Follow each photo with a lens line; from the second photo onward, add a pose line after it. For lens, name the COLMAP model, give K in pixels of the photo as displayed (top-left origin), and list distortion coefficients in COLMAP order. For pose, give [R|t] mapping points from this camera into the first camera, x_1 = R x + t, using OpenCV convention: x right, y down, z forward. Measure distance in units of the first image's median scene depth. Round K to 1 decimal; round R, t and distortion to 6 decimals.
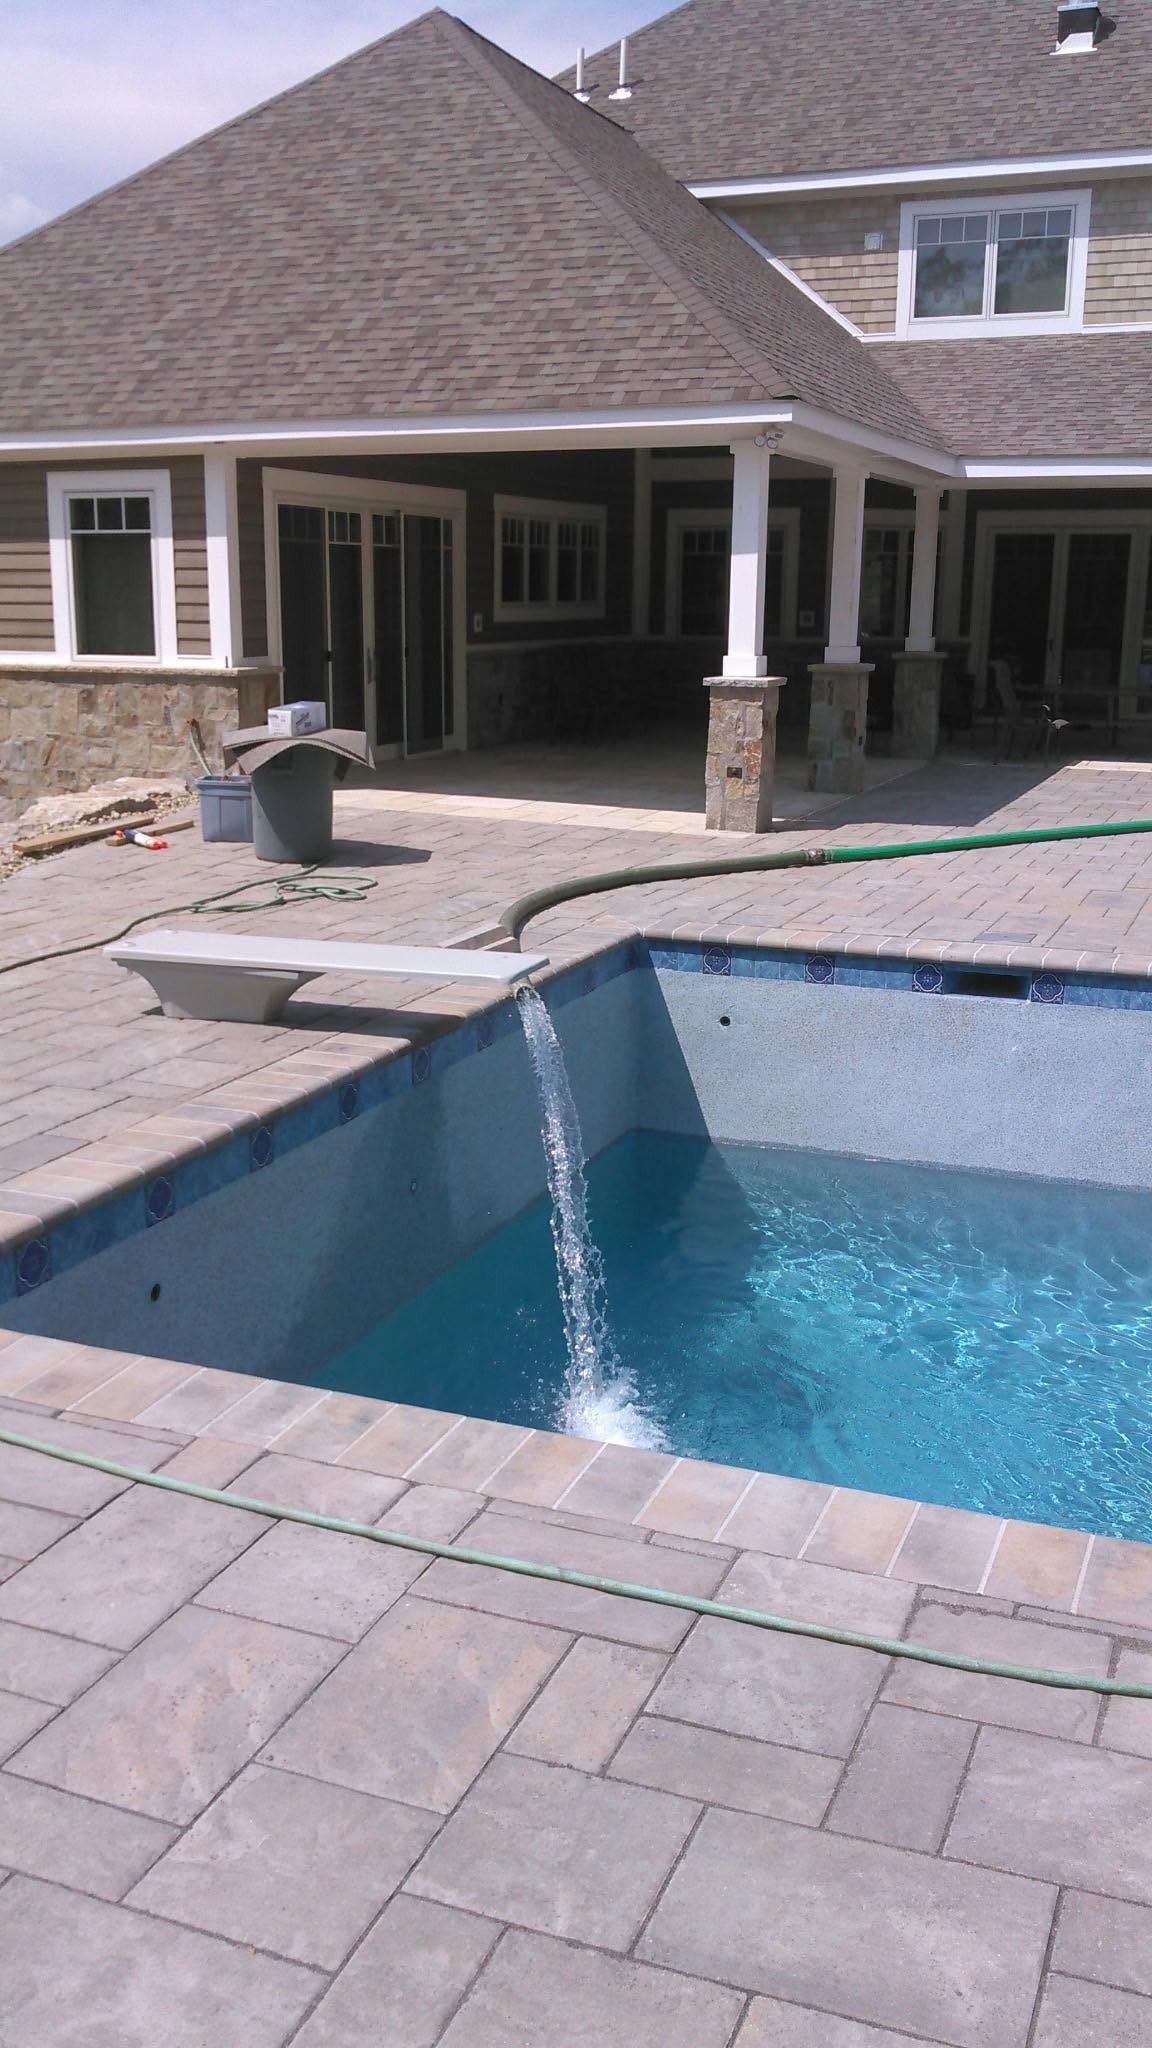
lens RADIAL K [[1795.8, 0, 578.0], [0, 1795.8, 1035.3], [0, 0, 1]] dist [-0.017653, -0.029837]
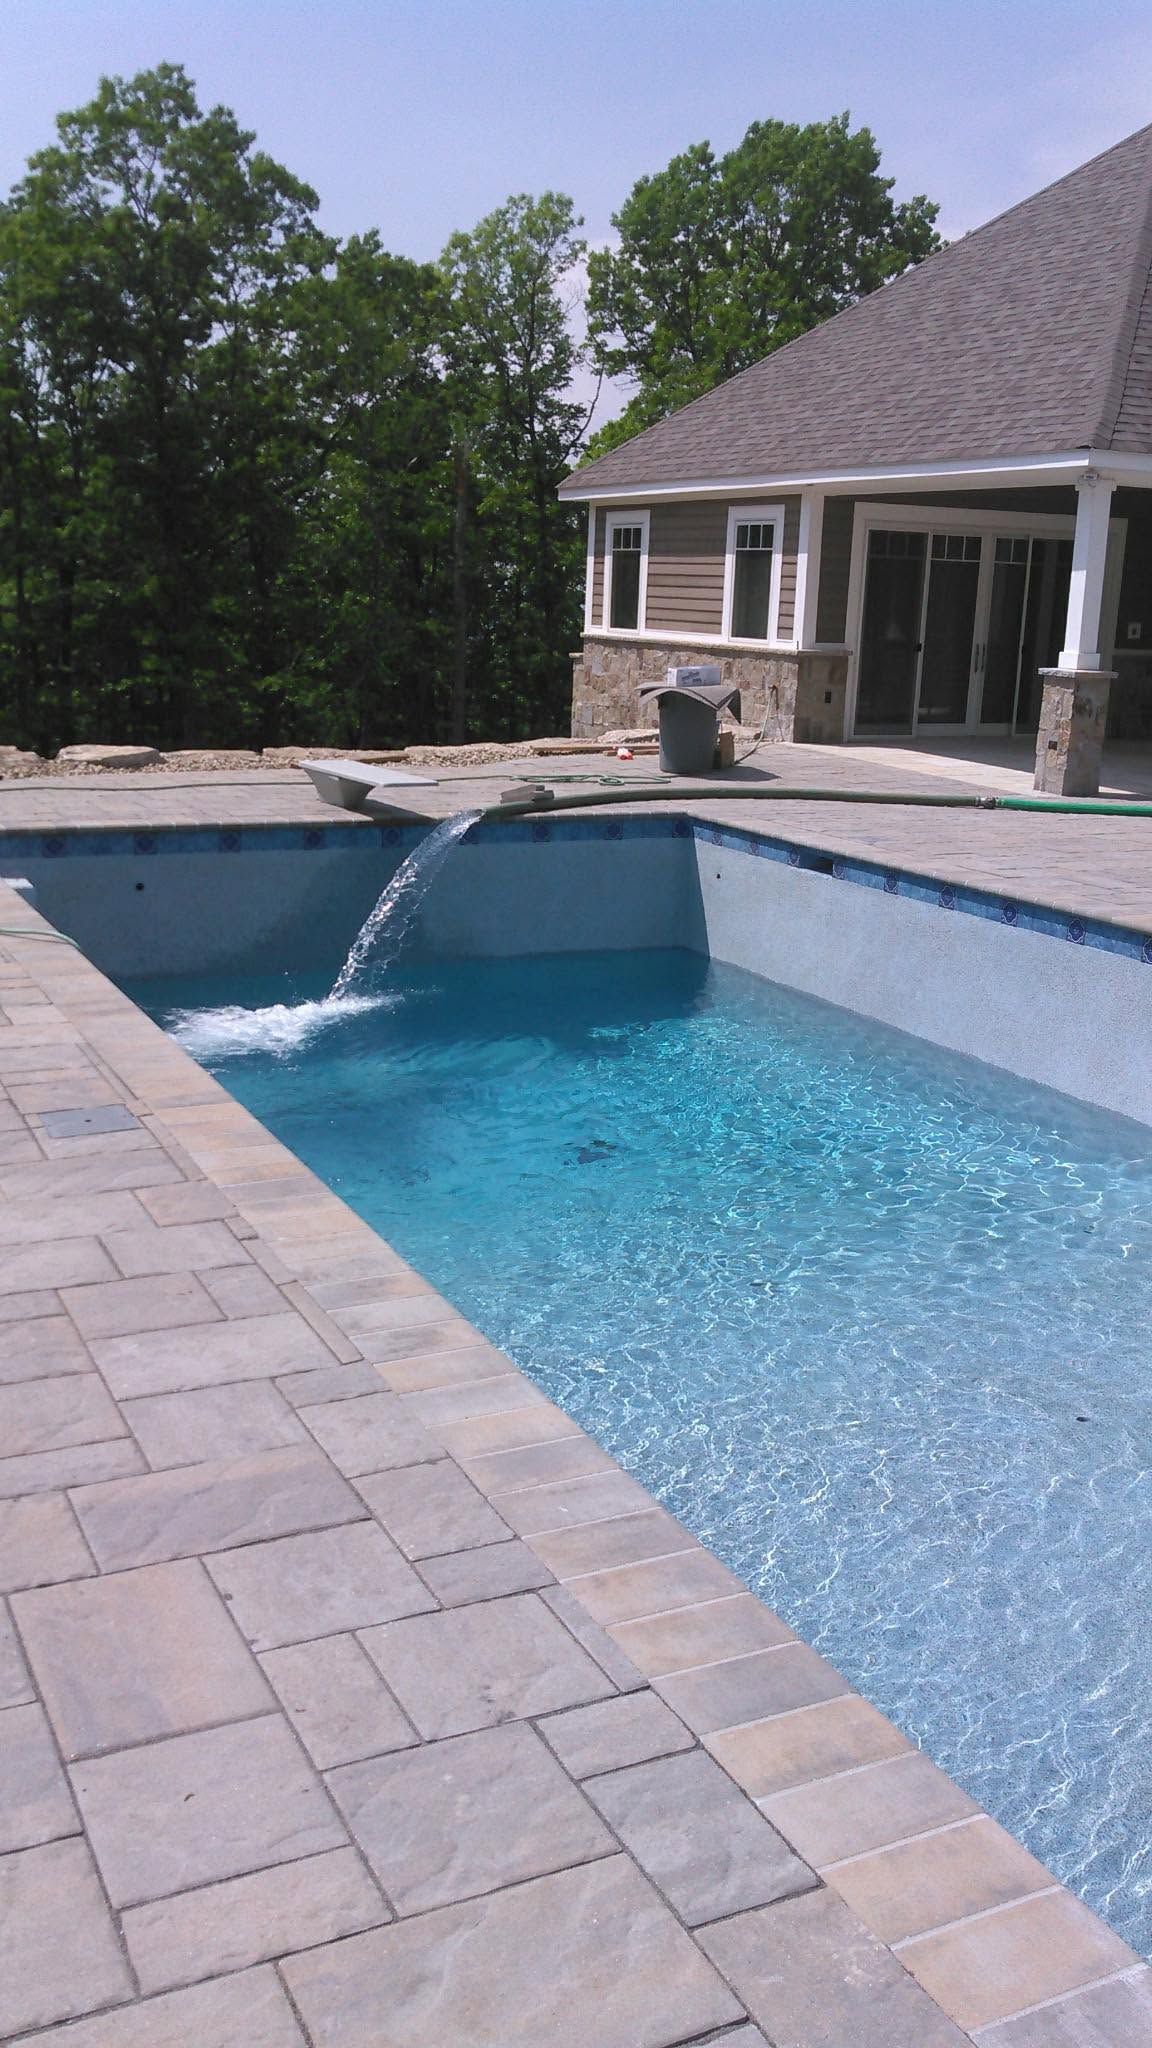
lens RADIAL K [[1795.8, 0, 572.1], [0, 1795.8, 1017.4], [0, 0, 1]] dist [-0.017653, -0.029837]
pose [[0.746079, 0.171771, -0.643320, 0.601703], [-0.183872, 0.981734, 0.048887, 0.034963], [0.639967, 0.081815, 0.764035, -0.130410]]
